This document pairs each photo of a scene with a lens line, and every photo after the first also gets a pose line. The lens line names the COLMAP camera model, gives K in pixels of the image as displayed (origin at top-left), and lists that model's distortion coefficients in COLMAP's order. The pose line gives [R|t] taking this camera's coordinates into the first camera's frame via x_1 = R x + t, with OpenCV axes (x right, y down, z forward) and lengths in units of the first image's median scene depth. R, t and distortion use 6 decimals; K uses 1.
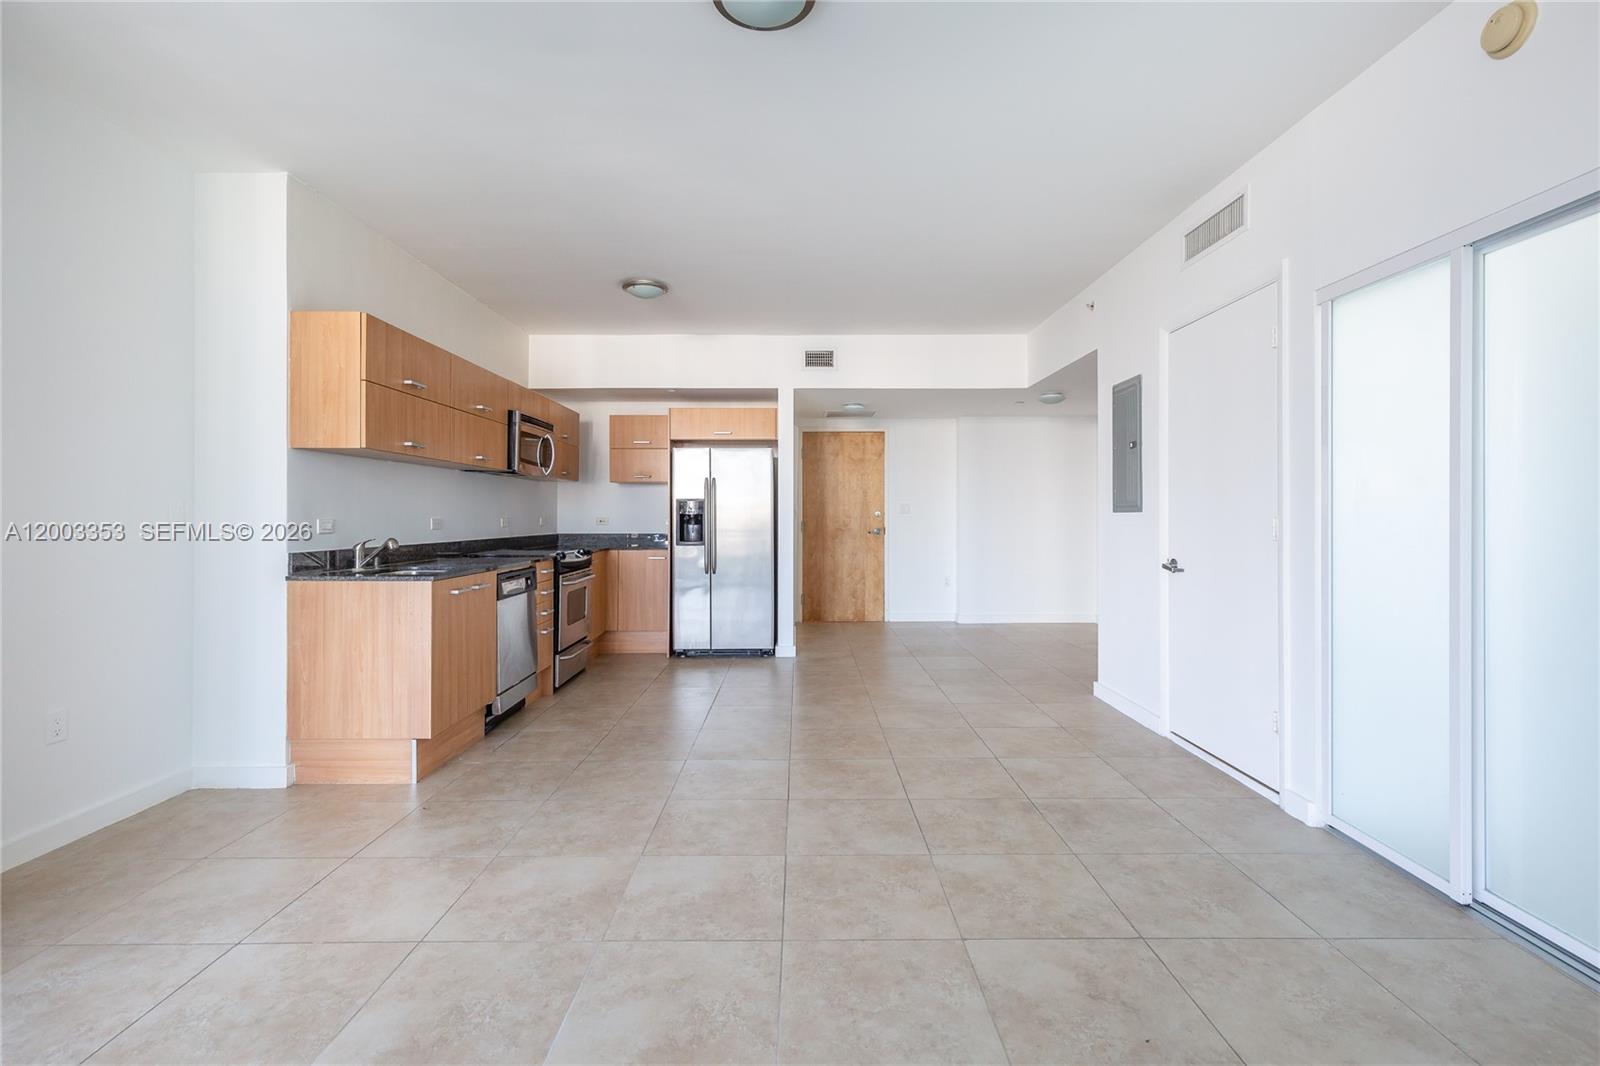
lens RADIAL K [[742.1, 0, 810.7], [0, 742.1, 526.1], [0, 0, 1]] dist [0.007598, -0.000988]
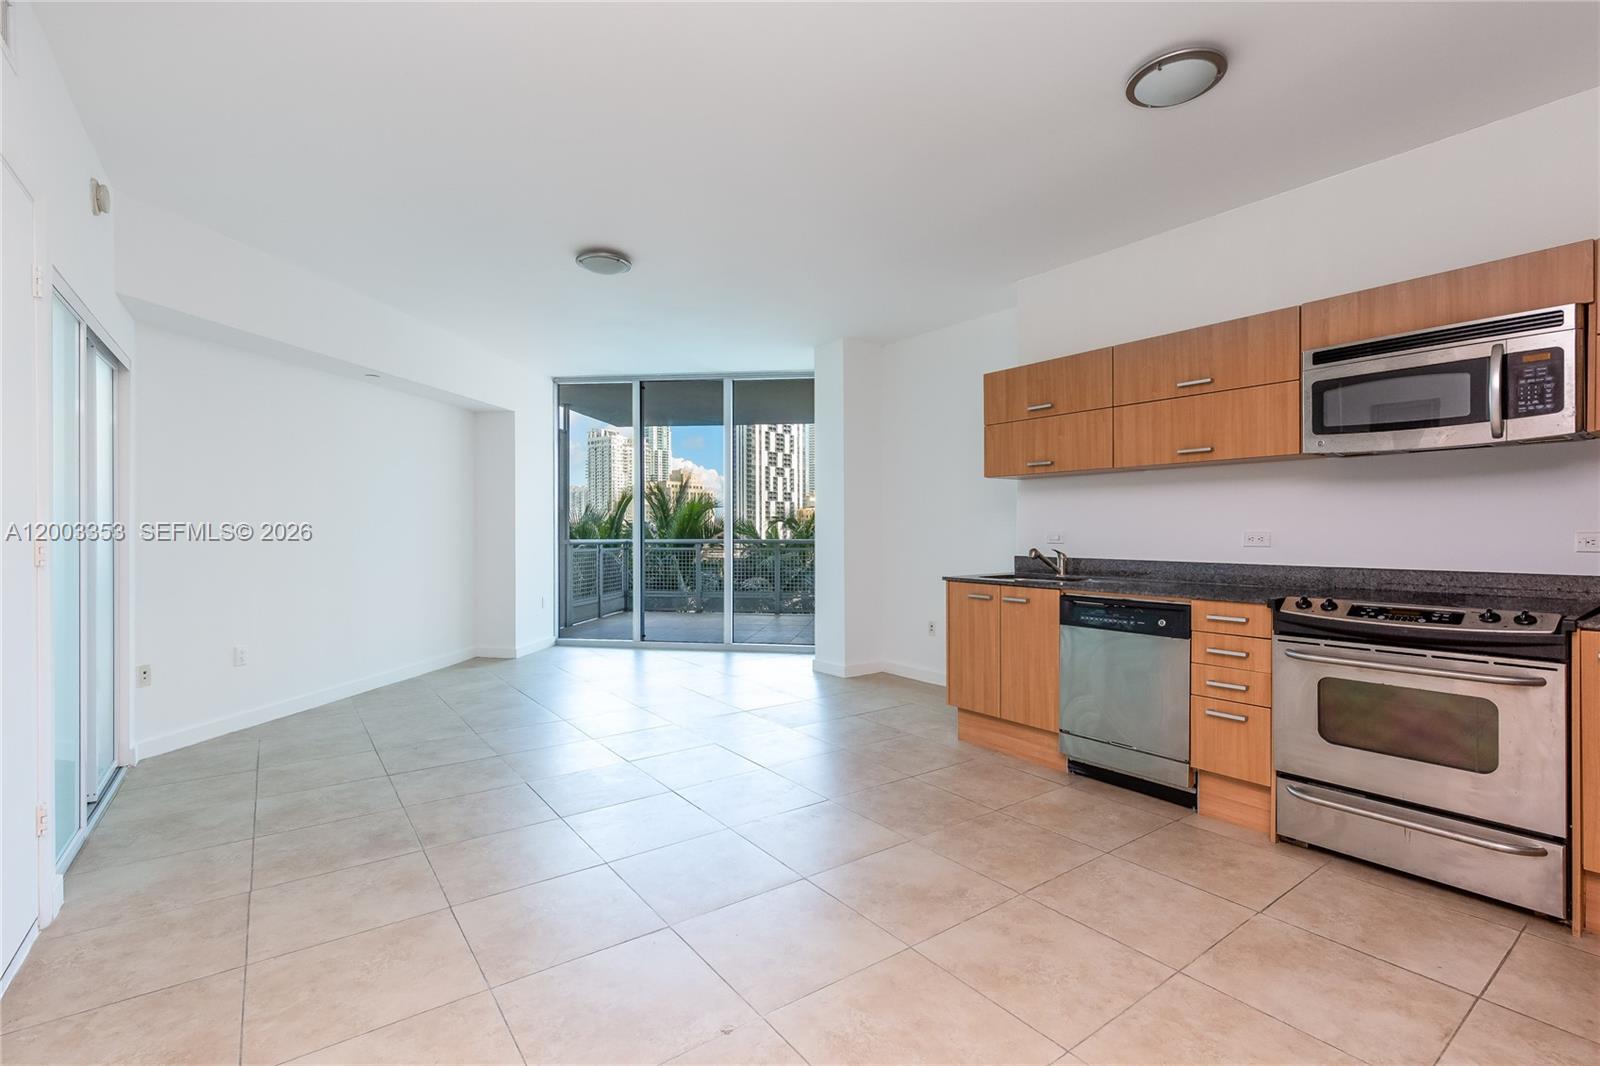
lens RADIAL K [[742.1, 0, 818.7], [0, 742.1, 537.8], [0, 0, 1]] dist [0.007598, -0.000988]
pose [[-0.813327, 0.009504, -0.581729, 0.213175], [-0.004751, 0.999725, 0.022975, -0.014419], [0.581787, 0.021450, -0.813058, 1.001698]]
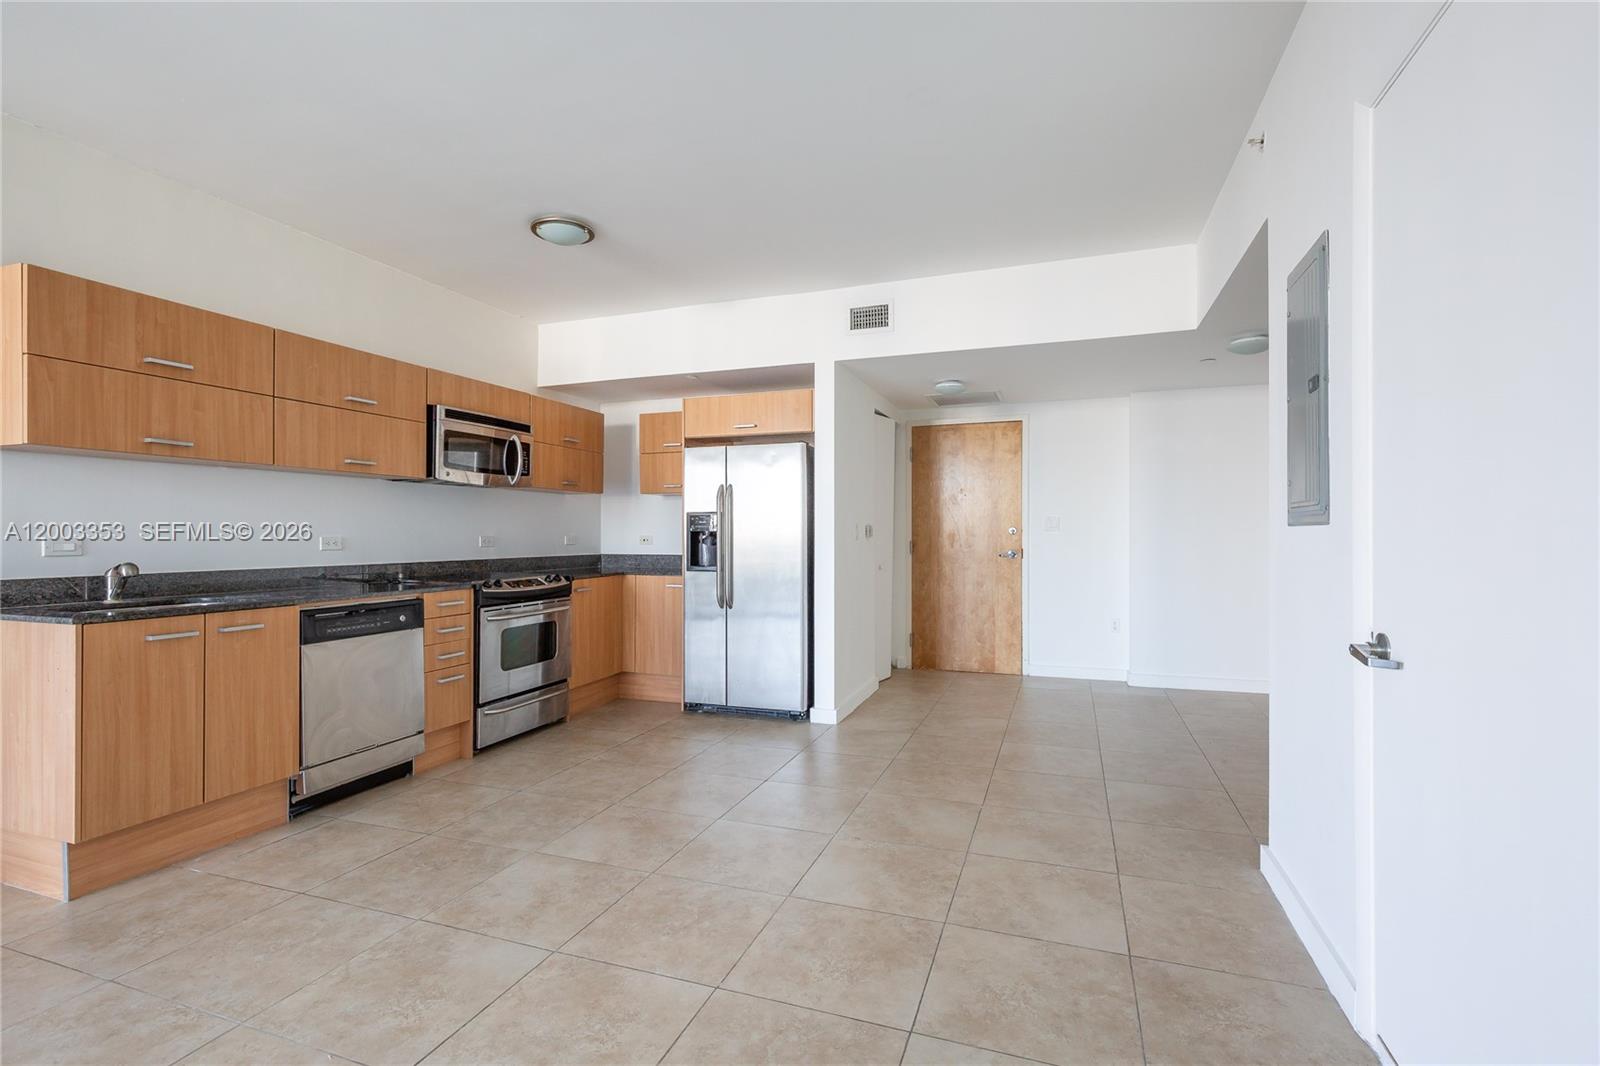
lens RADIAL K [[742.1, 0, 787.9], [0, 742.1, 536.3], [0, 0, 1]] dist [0.007598, -0.000988]
pose [[0.931292, 0.000329, -0.364274, 0.206693], [-0.003999, 0.999949, -0.009321, -0.003762], [0.364252, 0.010137, 0.931245, 0.302650]]
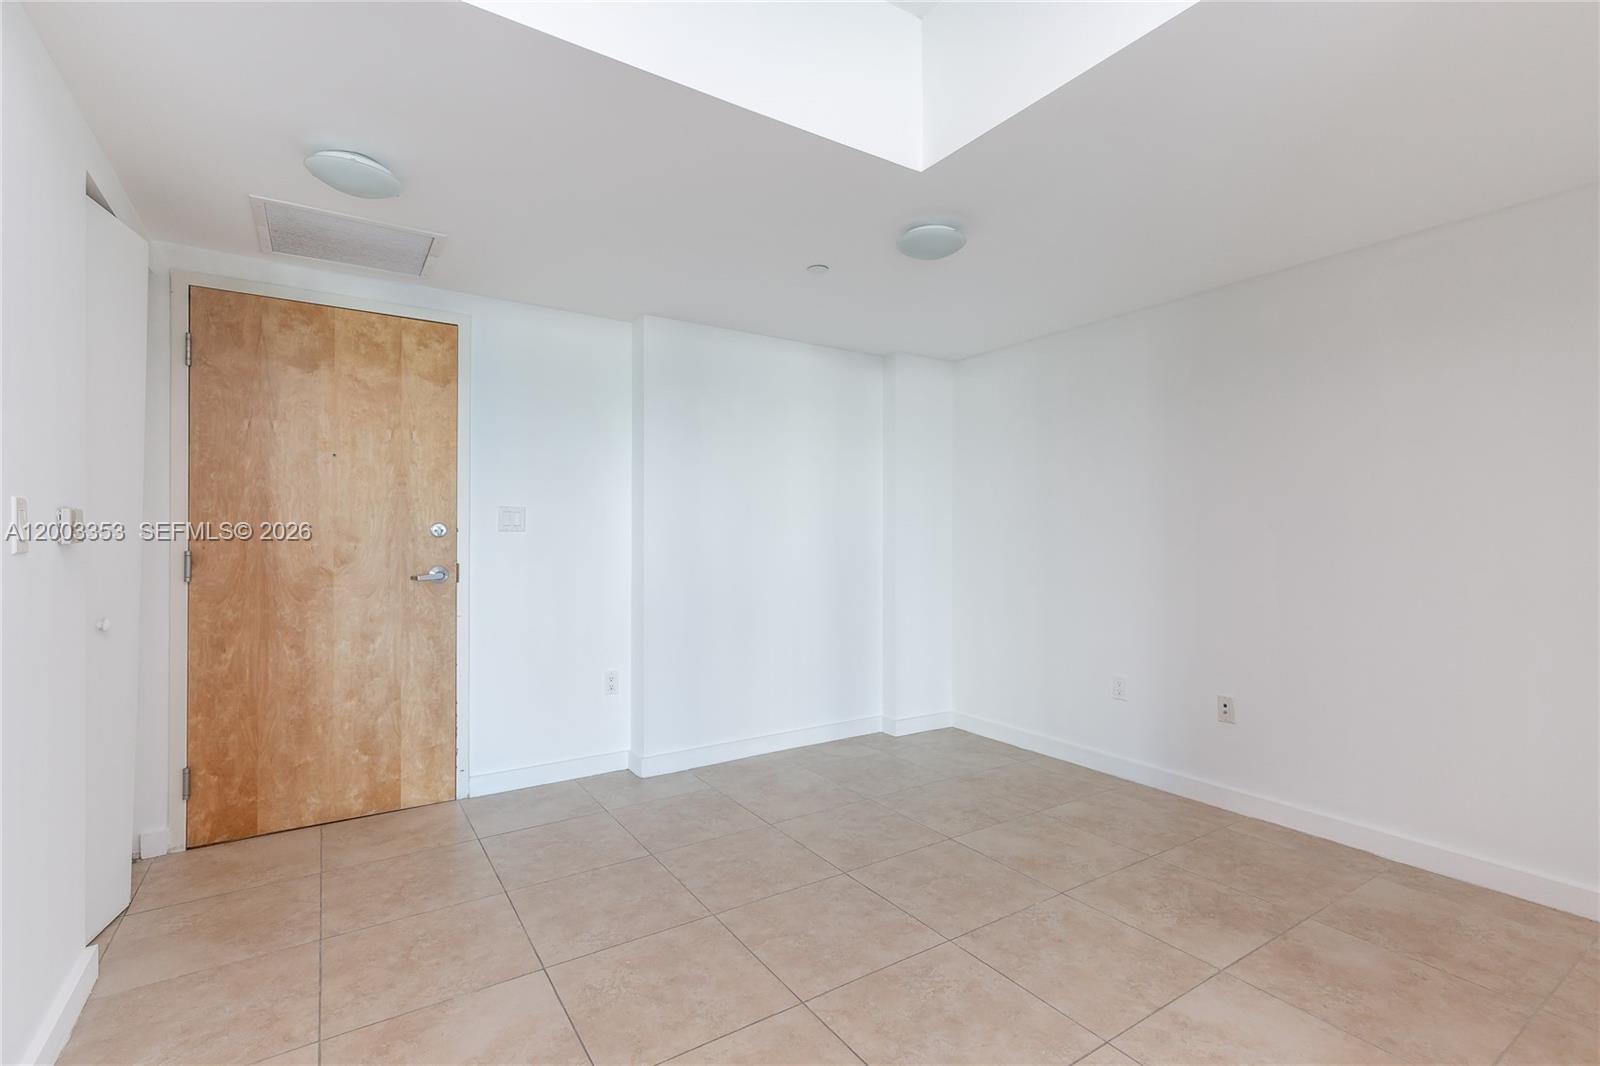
lens RADIAL K [[742.1, 0, 816.3], [0, 742.1, 539.4], [0, 0, 1]] dist [0.007598, -0.000988]
pose [[0.840090, 0.001478, 0.542445, 0.061079], [0.004078, 0.999951, -0.009041, -0.009770], [-0.542431, 0.009807, 0.840043, 0.759317]]
